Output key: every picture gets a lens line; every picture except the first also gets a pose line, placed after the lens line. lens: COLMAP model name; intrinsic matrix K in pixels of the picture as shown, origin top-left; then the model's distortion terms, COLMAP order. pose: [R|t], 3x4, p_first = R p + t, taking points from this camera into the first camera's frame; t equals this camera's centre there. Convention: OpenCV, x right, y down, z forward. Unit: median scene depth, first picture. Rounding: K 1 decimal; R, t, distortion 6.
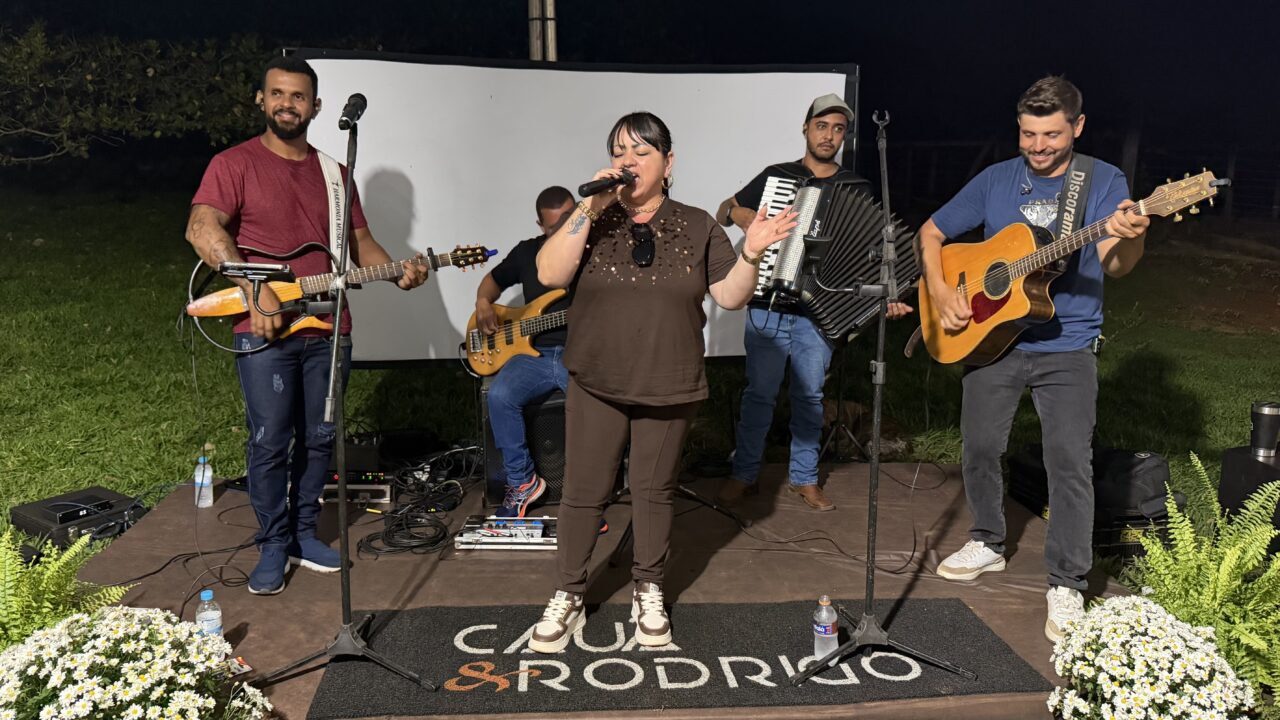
lens RADIAL K [[907.3, 0, 616.9], [0, 907.3, 368.2], [0, 0, 1]] dist [0.022111, -0.034010]
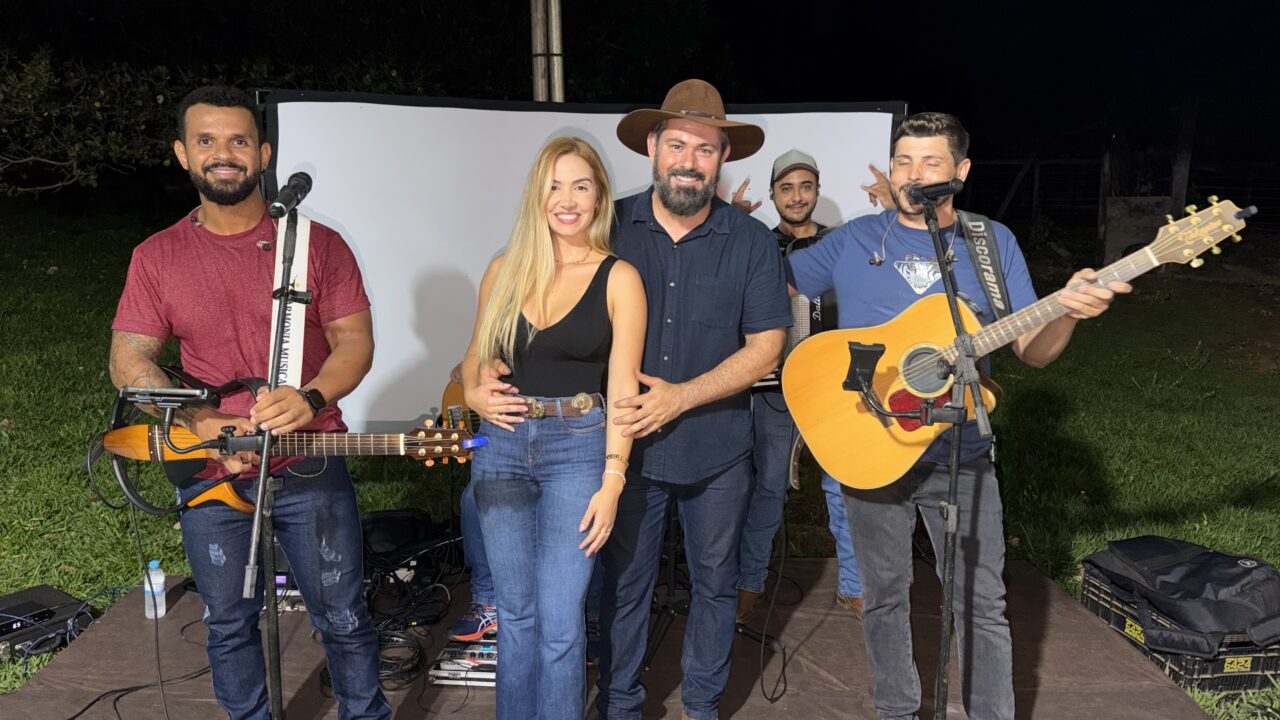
lens RADIAL K [[907.3, 0, 607.9], [0, 907.3, 378.6], [0, 0, 1]] dist [0.022111, -0.034010]
pose [[0.999203, 0.006653, -0.039350, 0.013082], [-0.006787, 0.999972, -0.003266, -0.068728], [0.039328, 0.003530, 0.999220, 0.125735]]
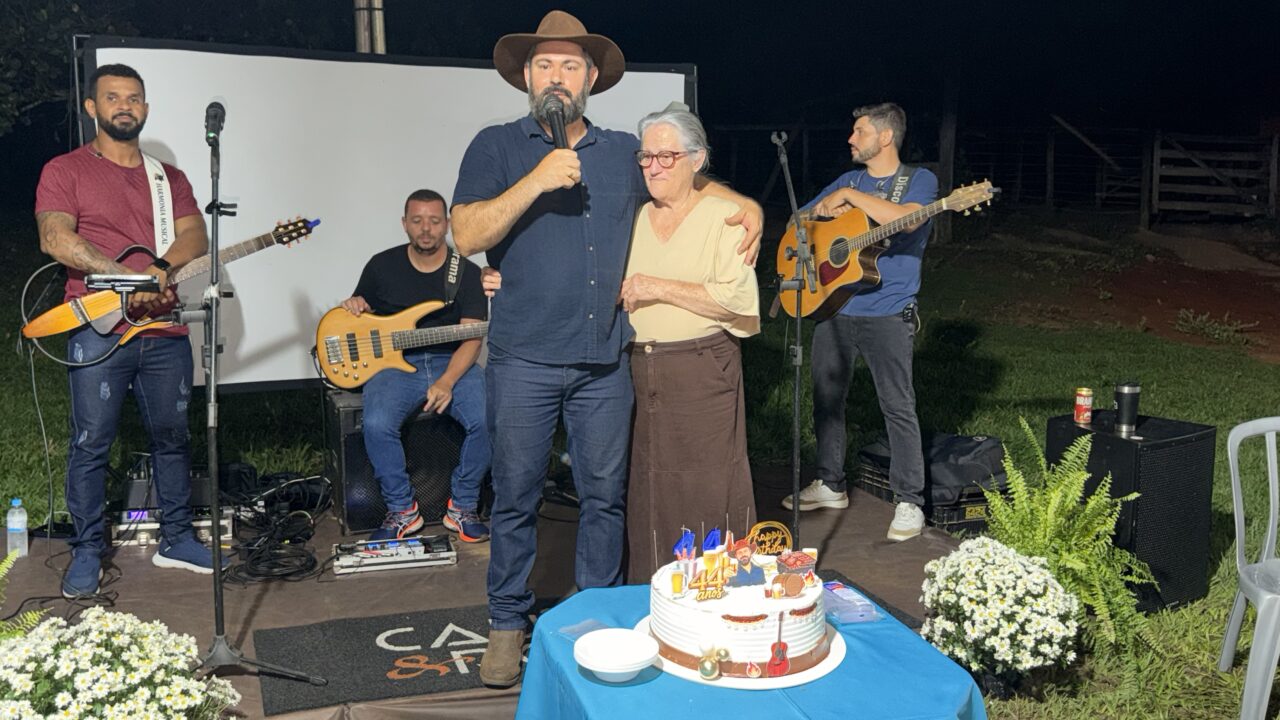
lens RADIAL K [[1178.9, 0, 612.9], [0, 1178.9, 367.6], [0, 0, 1]] dist [0.011946, 0.000000]
pose [[0.973175, -0.044011, 0.225816, -0.128664], [0.051905, 0.998227, -0.029135, 0.029073], [-0.224133, 0.040075, 0.973734, -0.214172]]
